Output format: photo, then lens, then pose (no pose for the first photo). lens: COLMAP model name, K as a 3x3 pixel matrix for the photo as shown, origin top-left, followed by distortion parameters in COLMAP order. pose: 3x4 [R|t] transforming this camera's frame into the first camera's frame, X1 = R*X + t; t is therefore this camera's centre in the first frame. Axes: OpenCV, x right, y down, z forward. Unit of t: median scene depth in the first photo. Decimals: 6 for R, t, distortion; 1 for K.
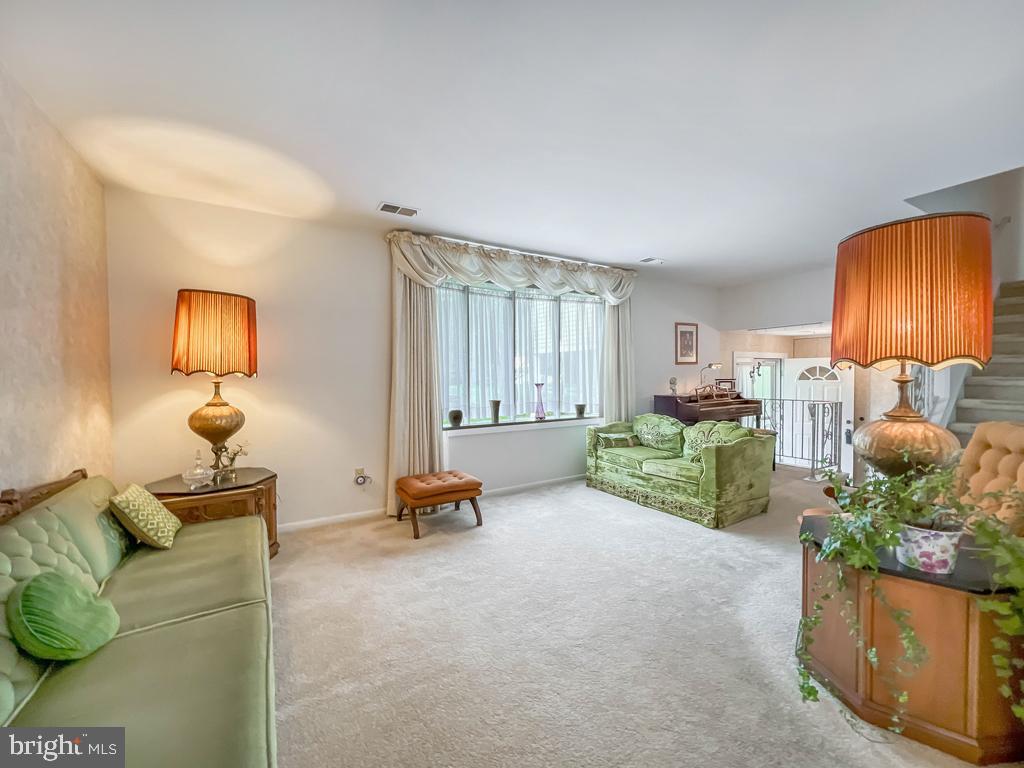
lens RADIAL K [[412.1, 0, 512.0], [0, 412.1, 384.0], [0, 0, 1]] dist [-0.000251, 0.000070]
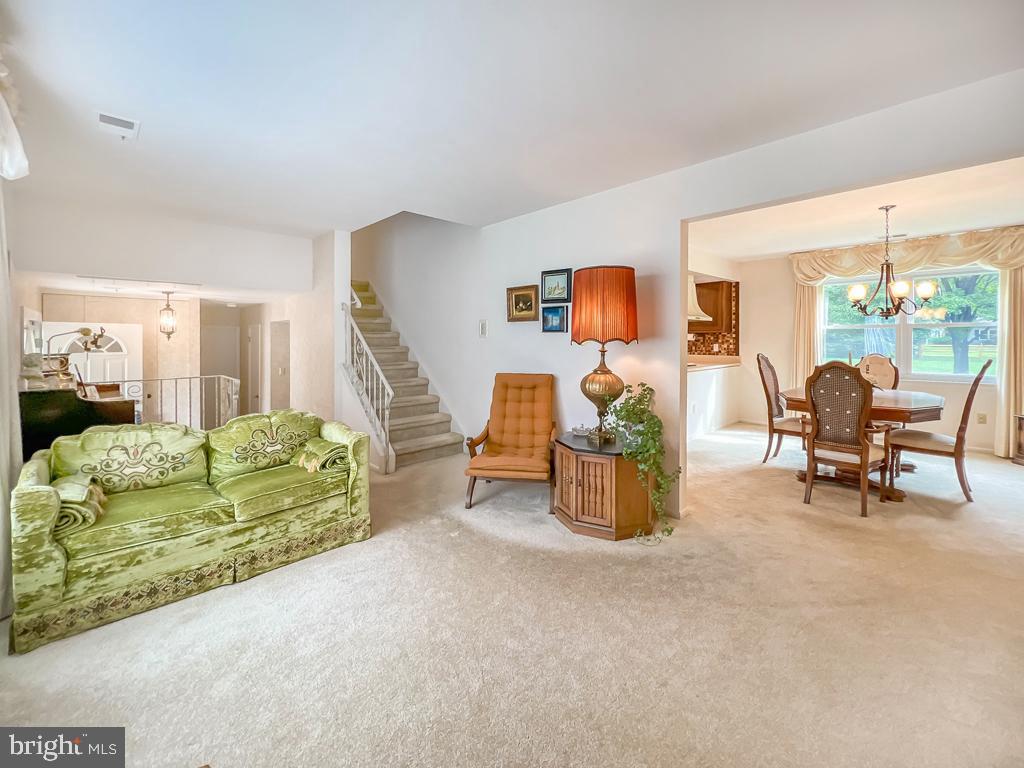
lens RADIAL K [[426.7, 0, 517.8], [0, 426.7, 340.4], [0, 0, 1]] dist [-0.000903, -0.000093]
pose [[-0.225704, 0.008842, 0.974156, -0.234212], [0.017410, 0.999836, -0.005042, -0.017275], [-0.974040, 0.015822, -0.225821, 0.520446]]
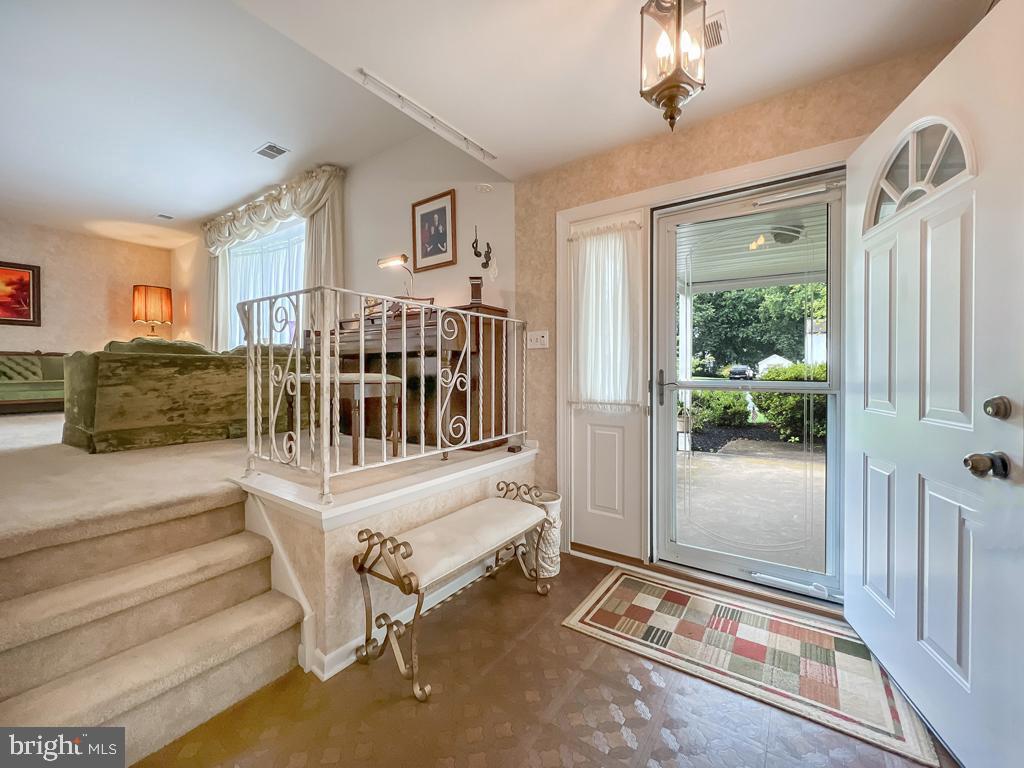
lens RADIAL K [[412.1, 0, 512.0], [0, 412.1, 384.0], [0, 0, 1]] dist [-0.000251, 0.000070]
pose [[0.430052, 0.029019, -0.902338, 1.026828], [-0.027536, 0.999440, 0.019018, 0.104784], [0.902384, 0.016668, 0.430610, 0.871685]]
